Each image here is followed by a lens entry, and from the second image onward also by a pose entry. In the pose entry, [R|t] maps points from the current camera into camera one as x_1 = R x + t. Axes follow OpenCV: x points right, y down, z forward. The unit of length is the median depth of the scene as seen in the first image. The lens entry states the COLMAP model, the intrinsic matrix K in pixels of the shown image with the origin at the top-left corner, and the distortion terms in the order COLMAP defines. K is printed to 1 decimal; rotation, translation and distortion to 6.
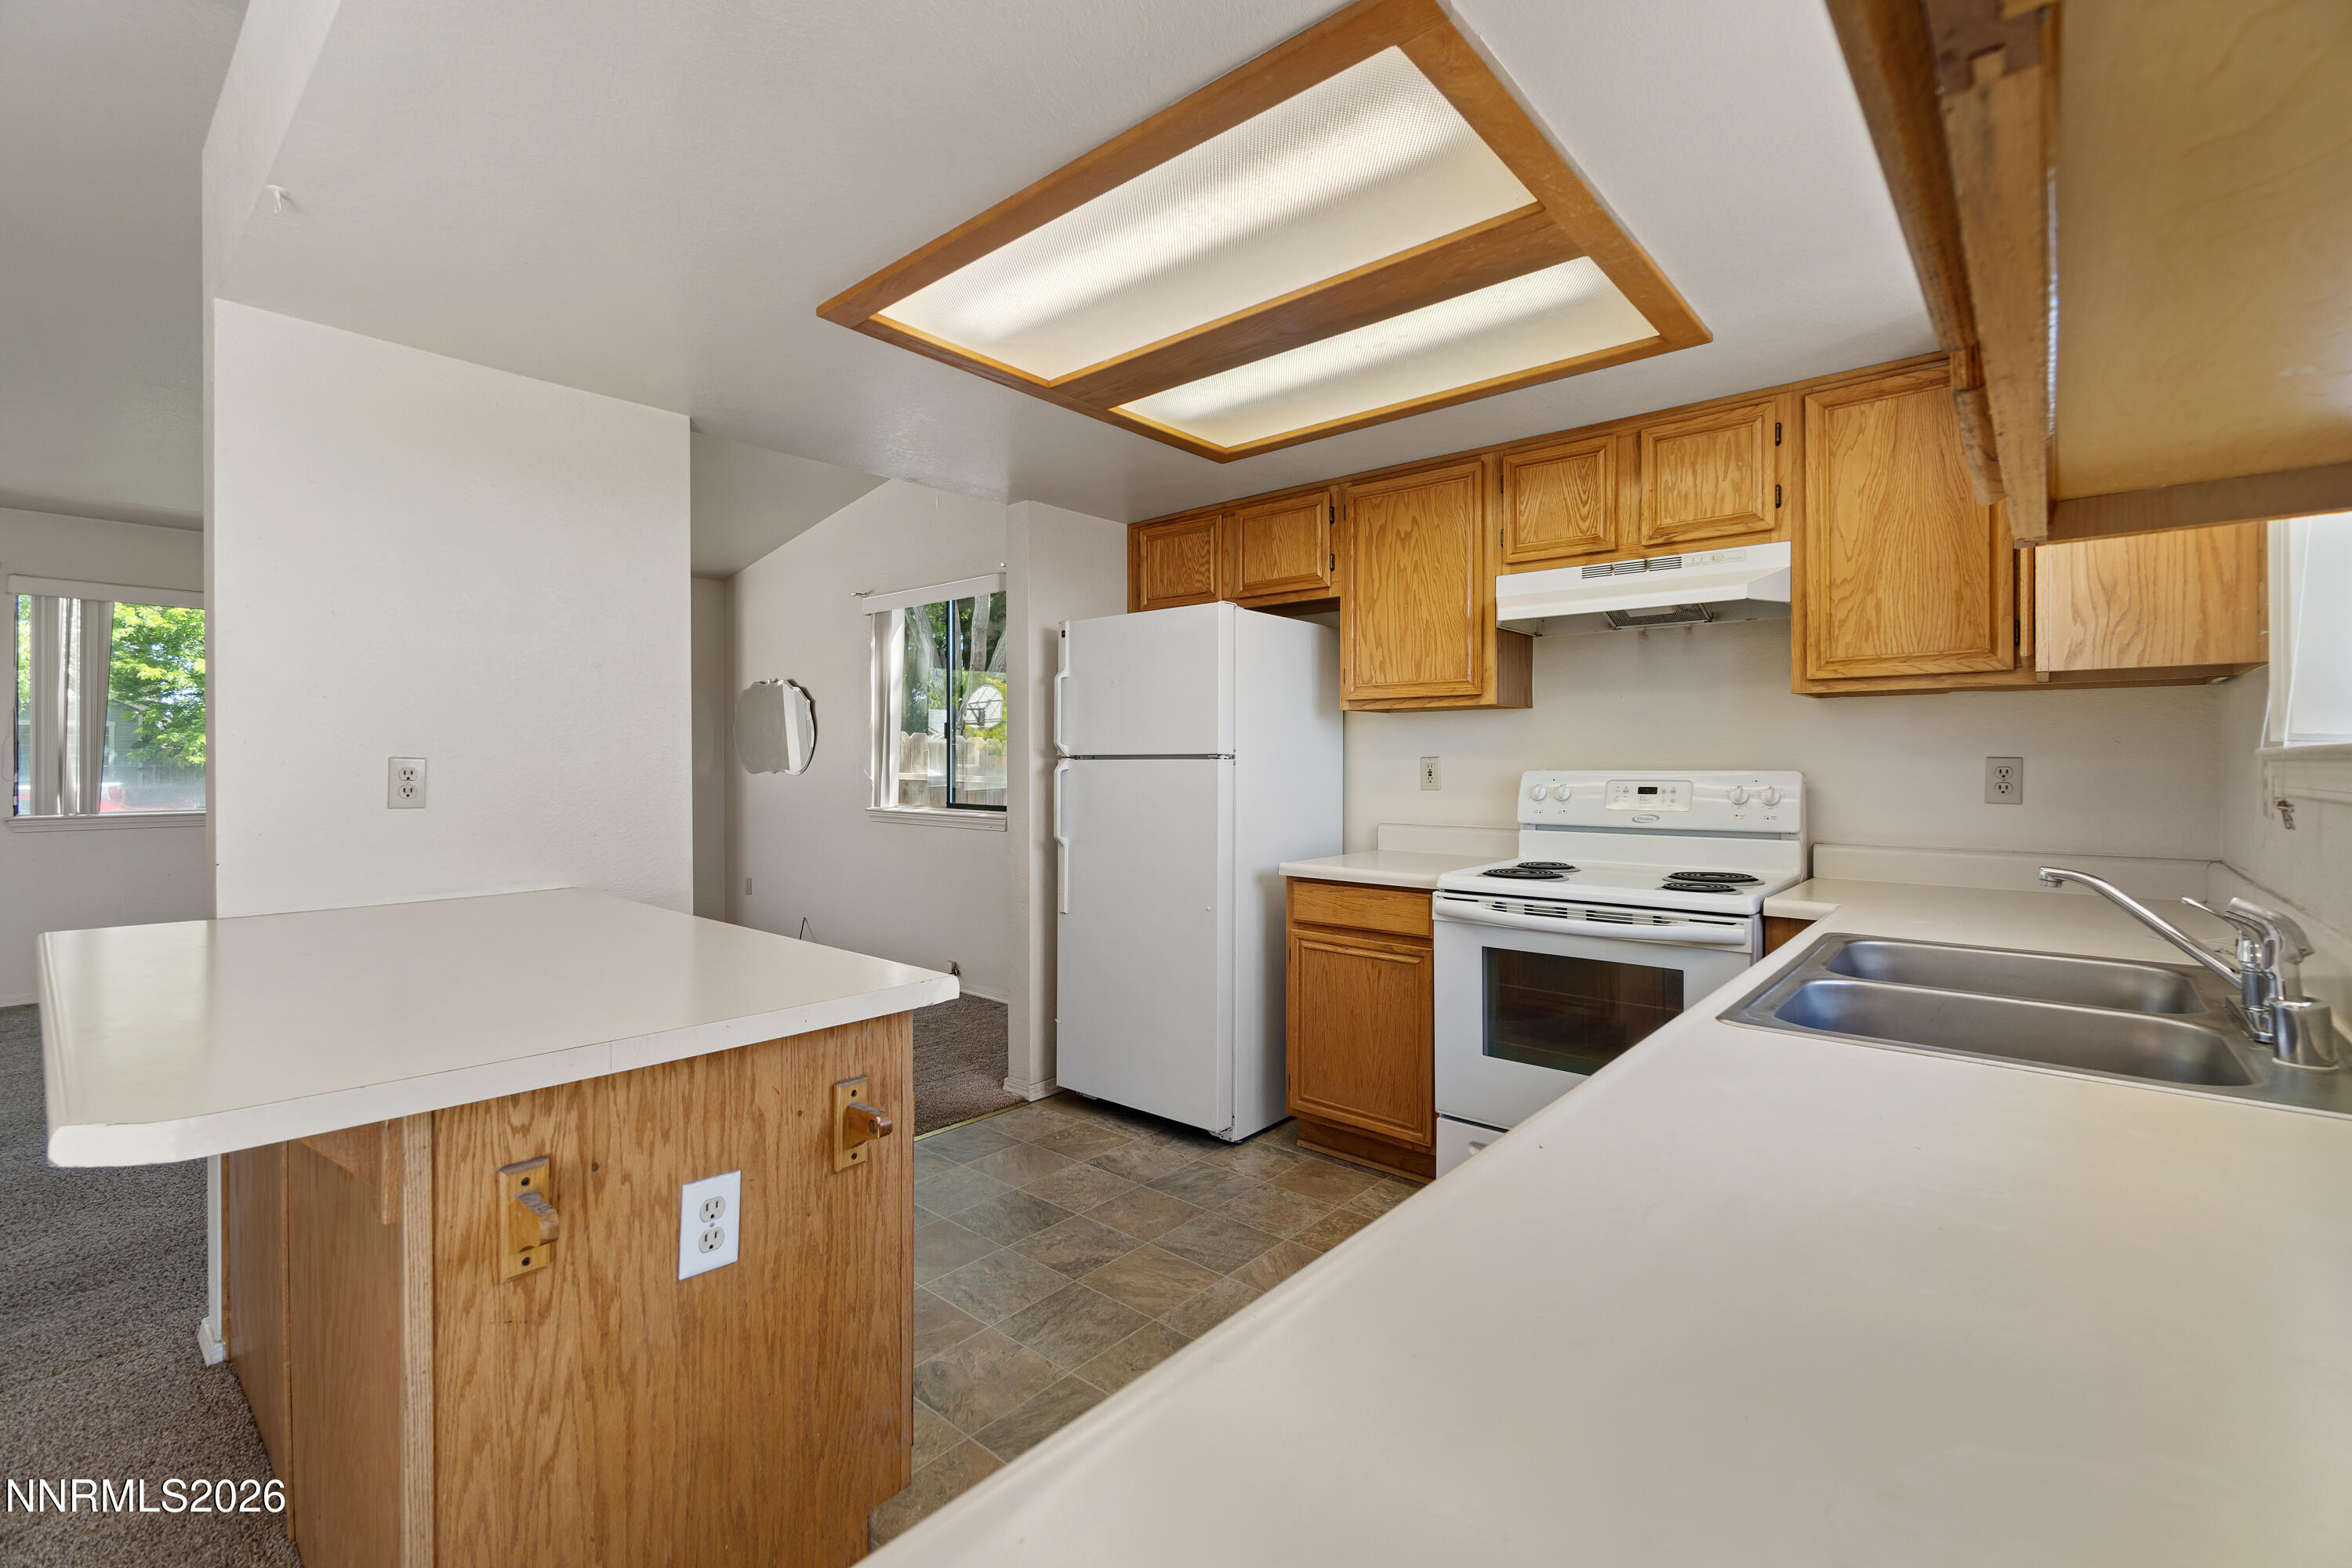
lens RADIAL K [[1016.1, 0, 1165.1], [0, 1016.1, 765.9], [0, 0, 1]] dist [-0.008109, 0.002682]
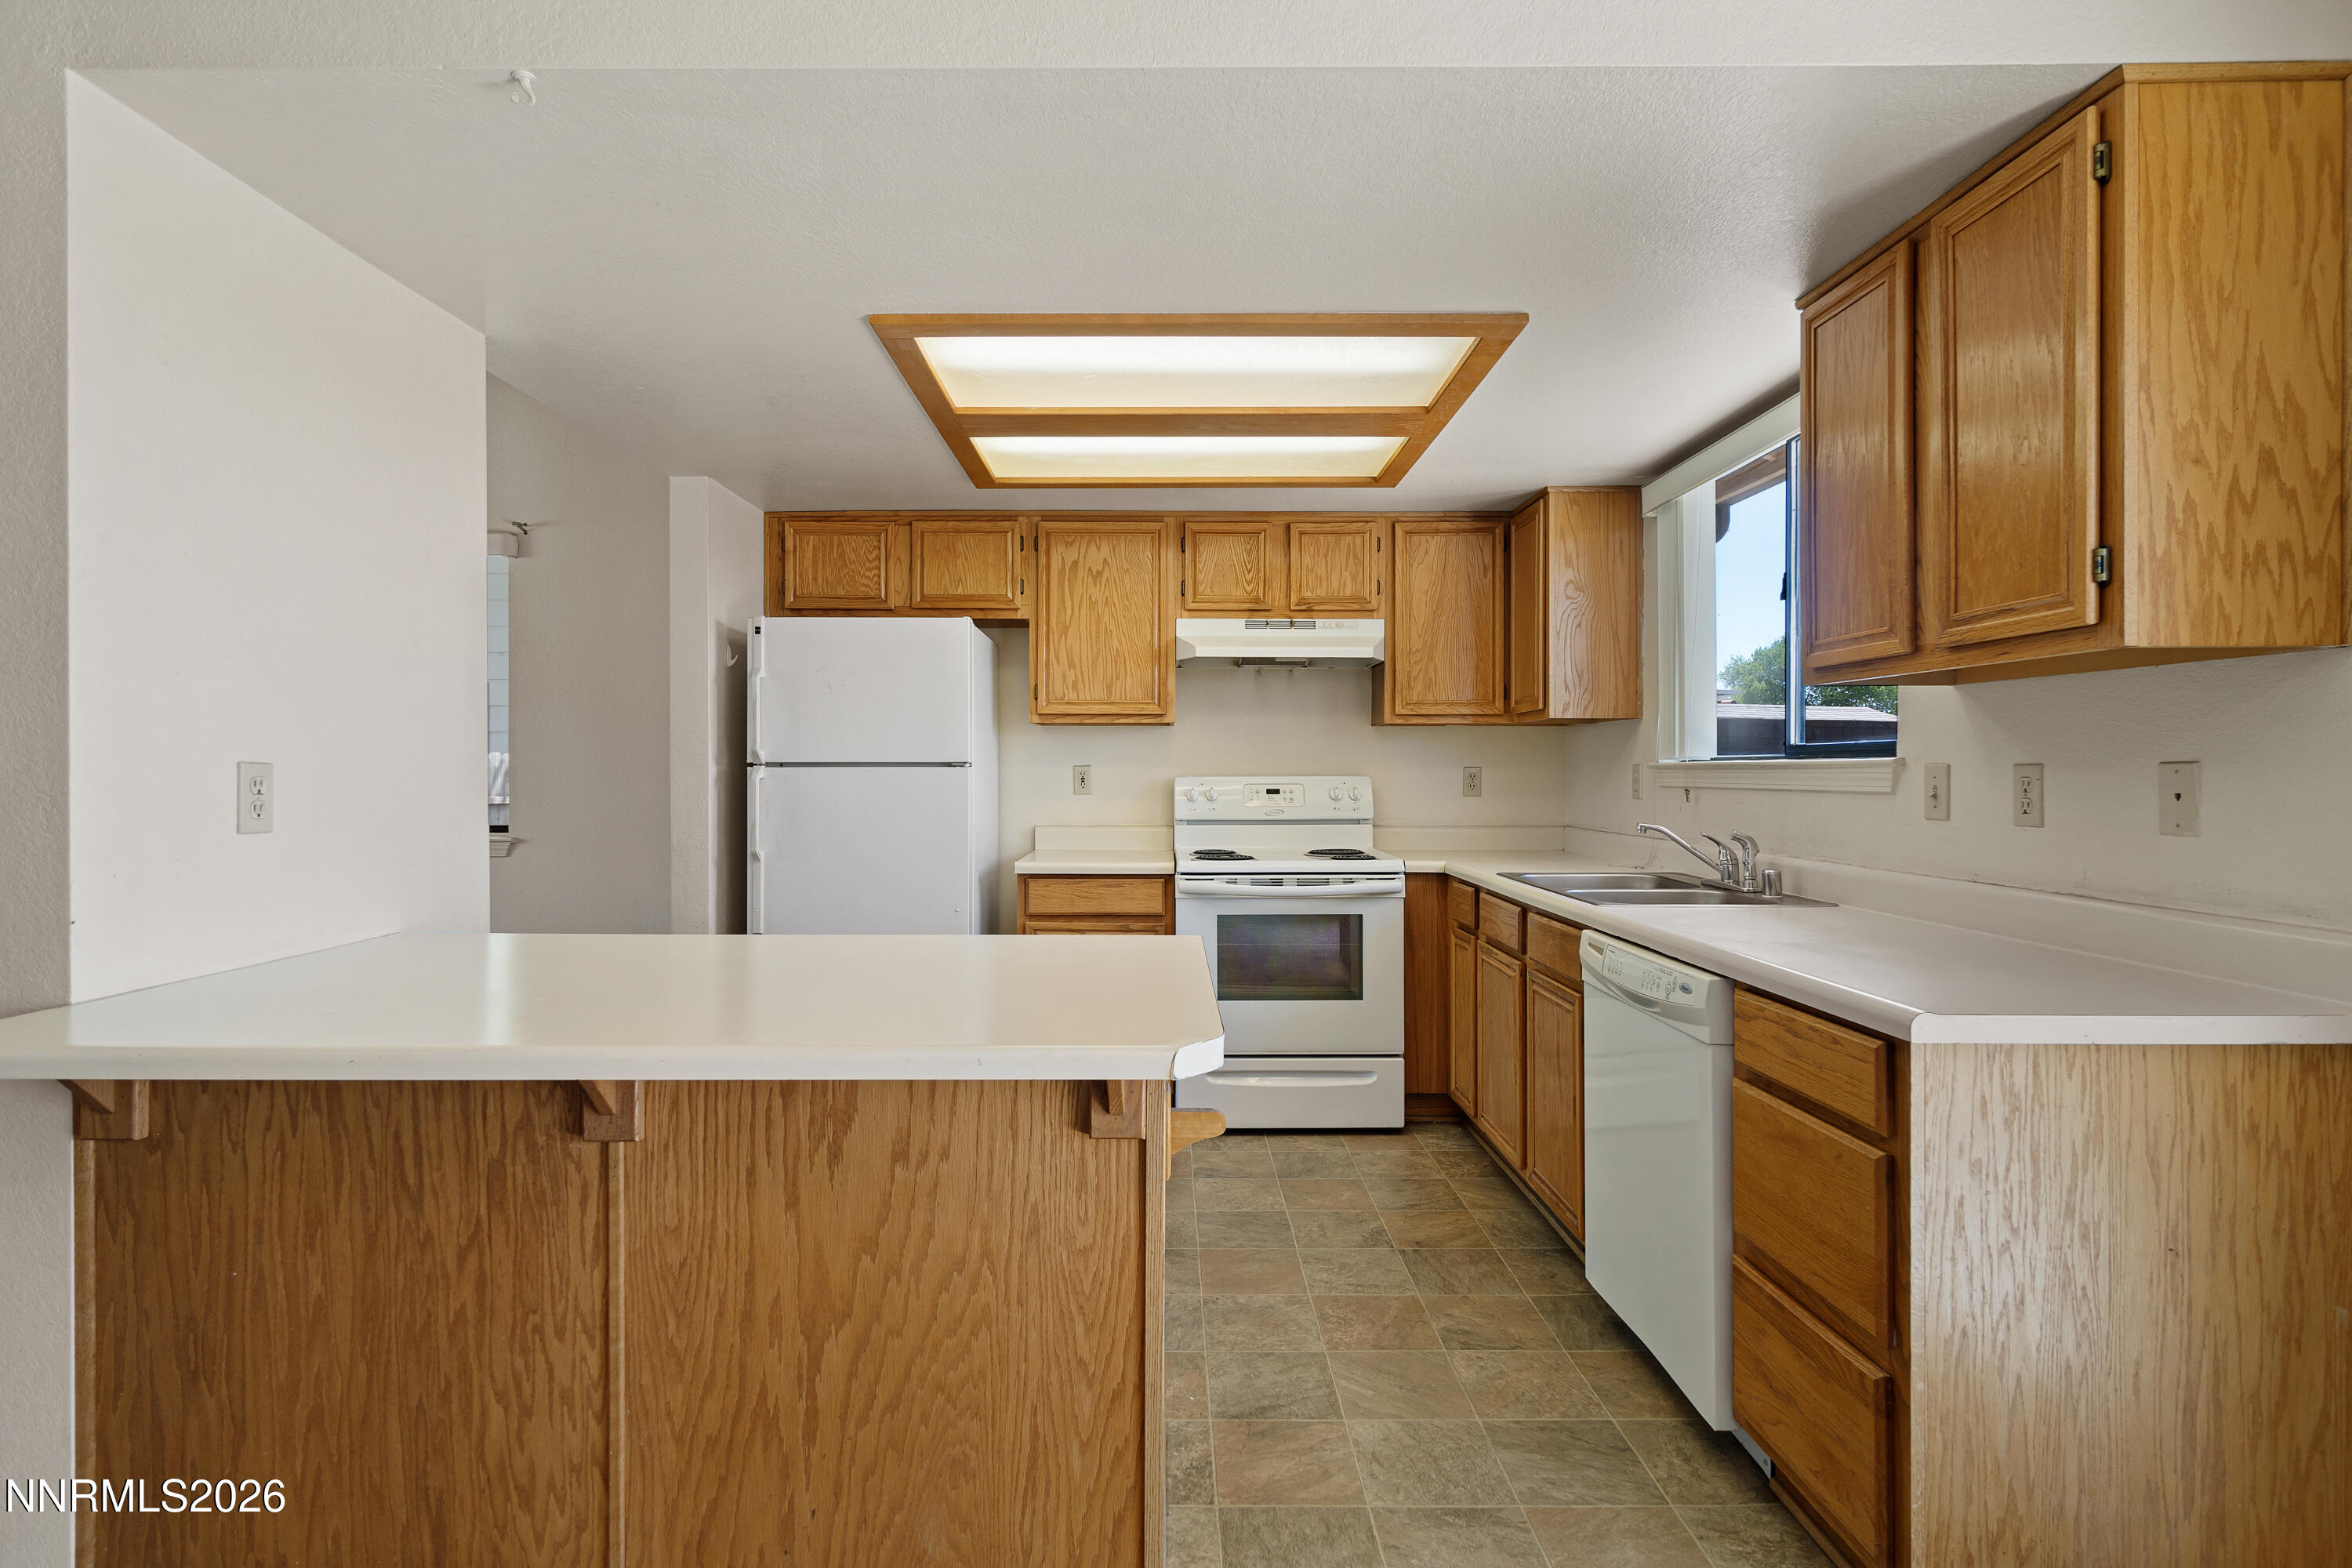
lens RADIAL K [[1146.2, 0, 1166.0], [0, 1146.2, 775.0], [0, 0, 1]] dist [0.003556, -0.000693]
pose [[0.749790, -0.002322, 0.661672, -0.666497], [0.002047, 0.999997, 0.001190, 0.000634], [-0.661673, 0.000462, 0.749792, -0.032259]]
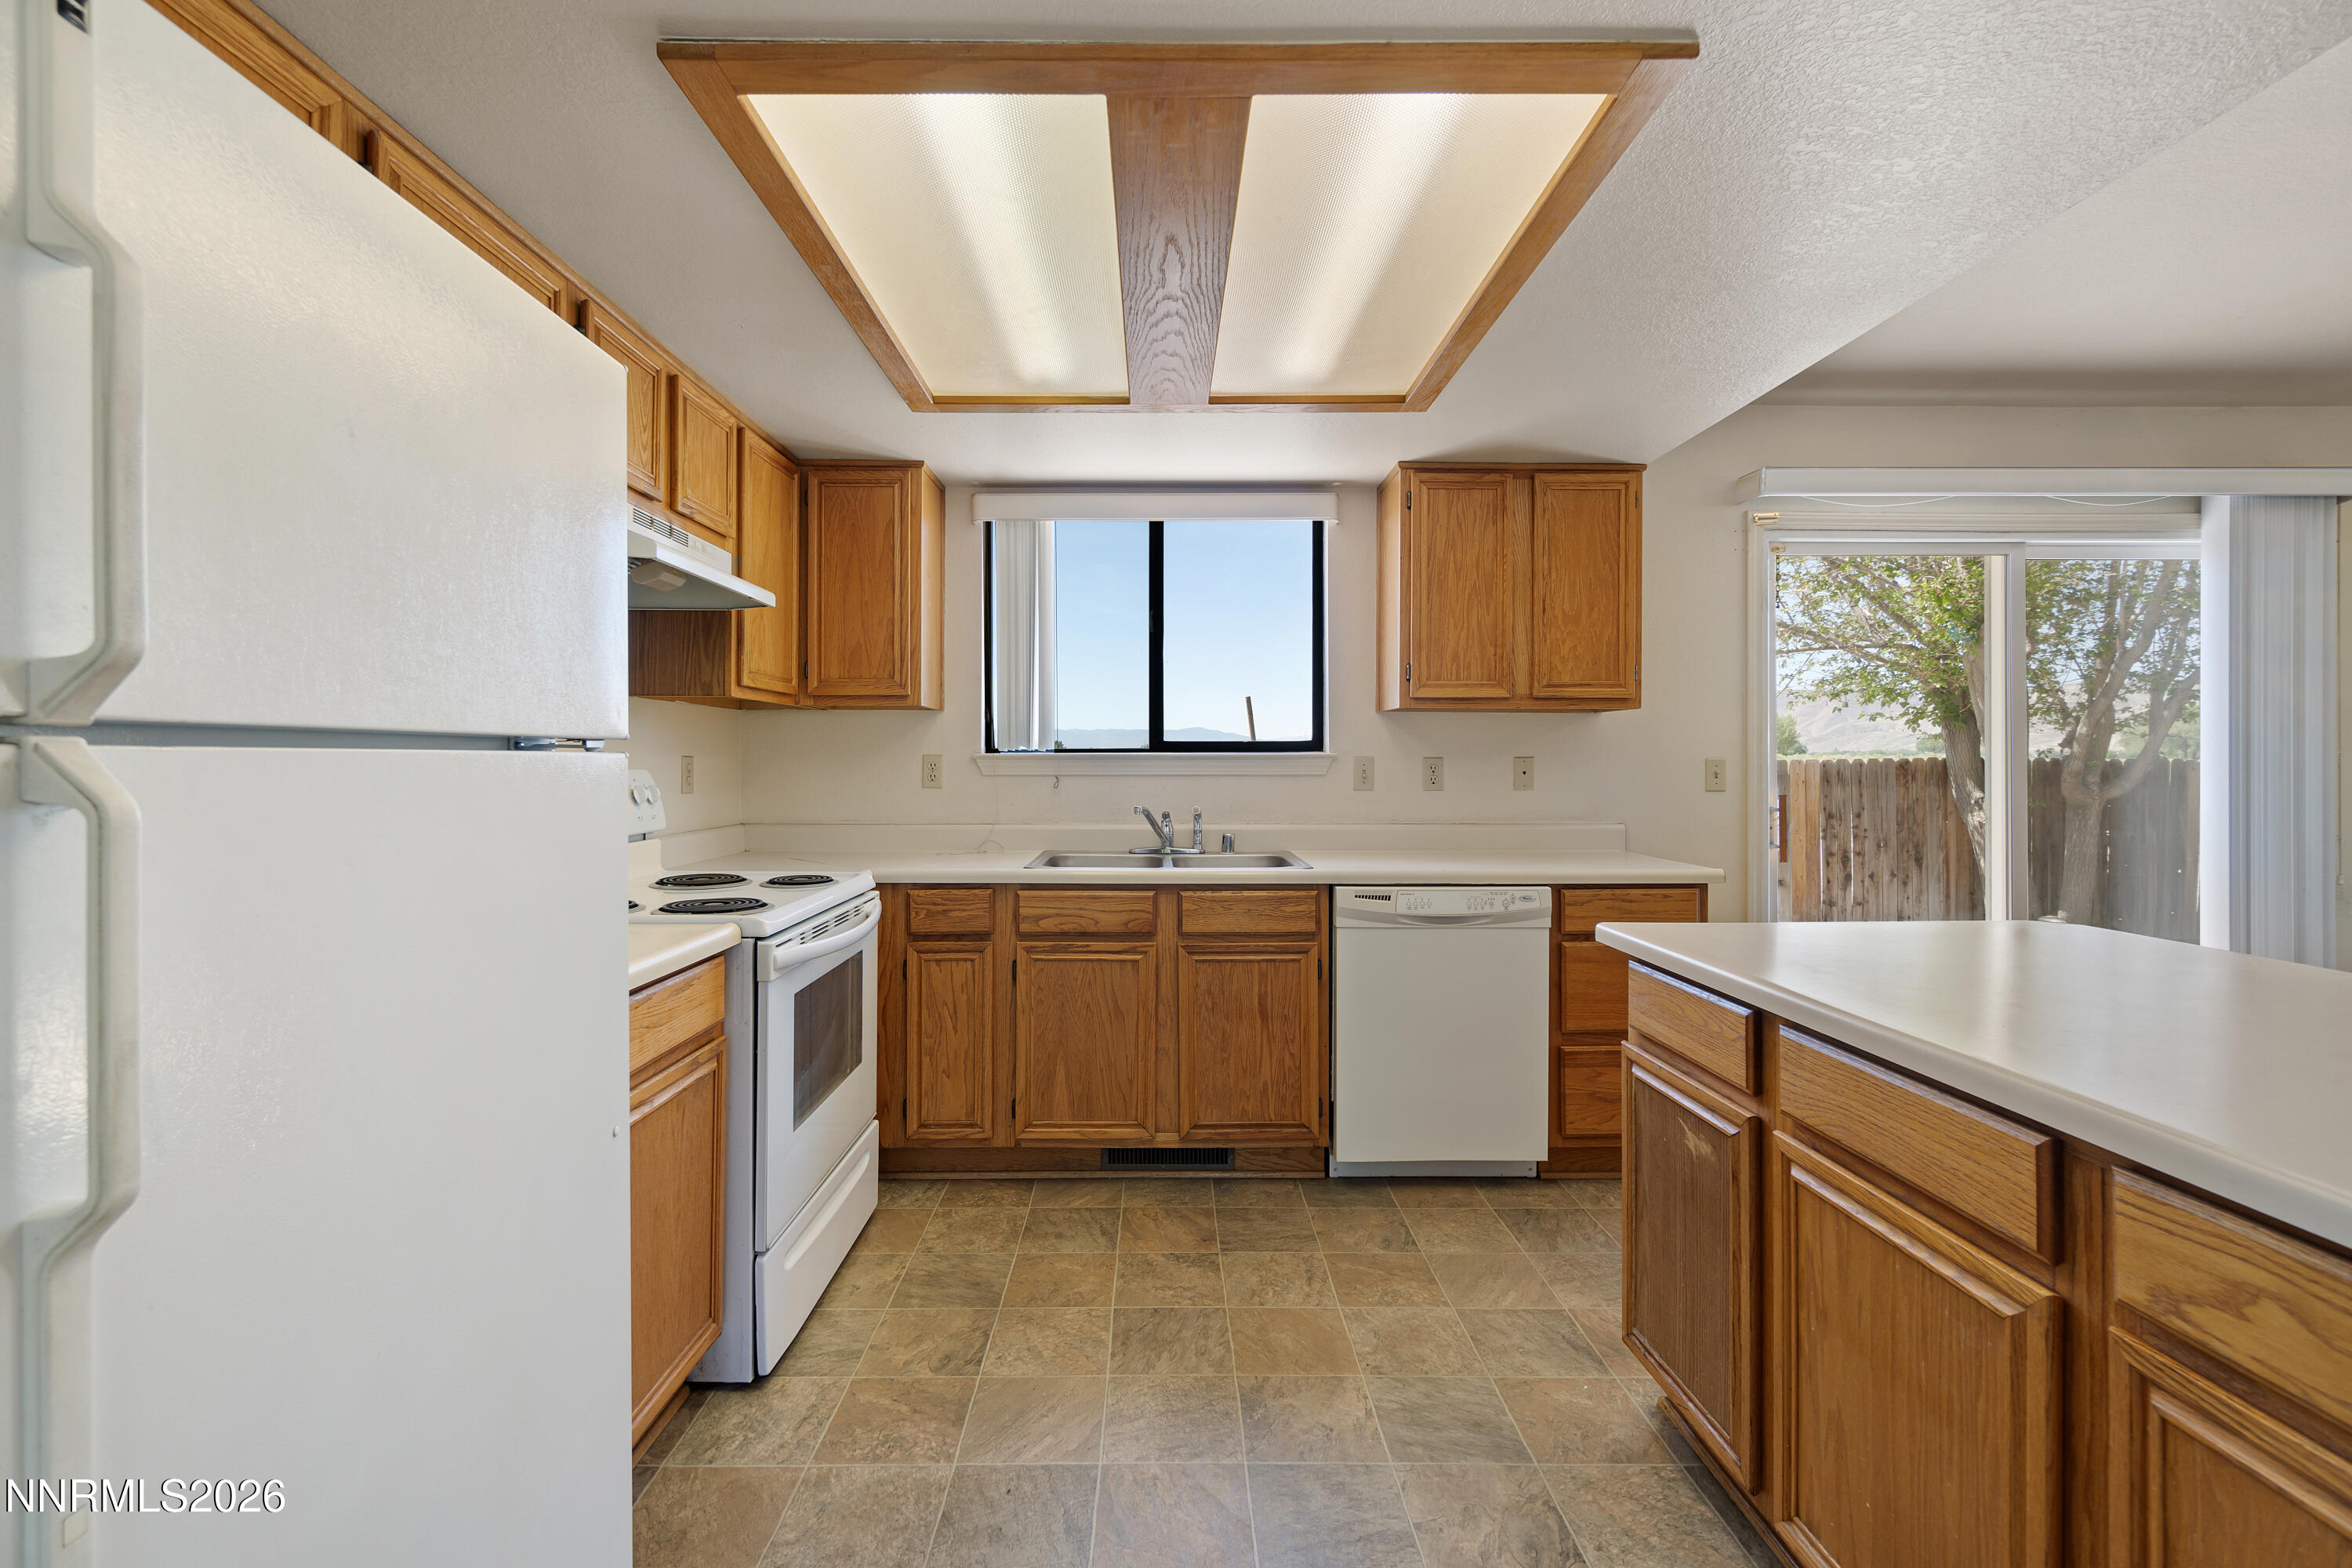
lens RADIAL K [[1016.1, 0, 1161.4], [0, 1016.1, 765.5], [0, 0, 1]] dist [-0.008109, 0.002682]
pose [[-0.663750, -0.003077, 0.747948, -0.450760], [0.002162, 0.999979, 0.006032, -0.002831], [-0.747951, 0.005621, -0.663730, 1.272543]]
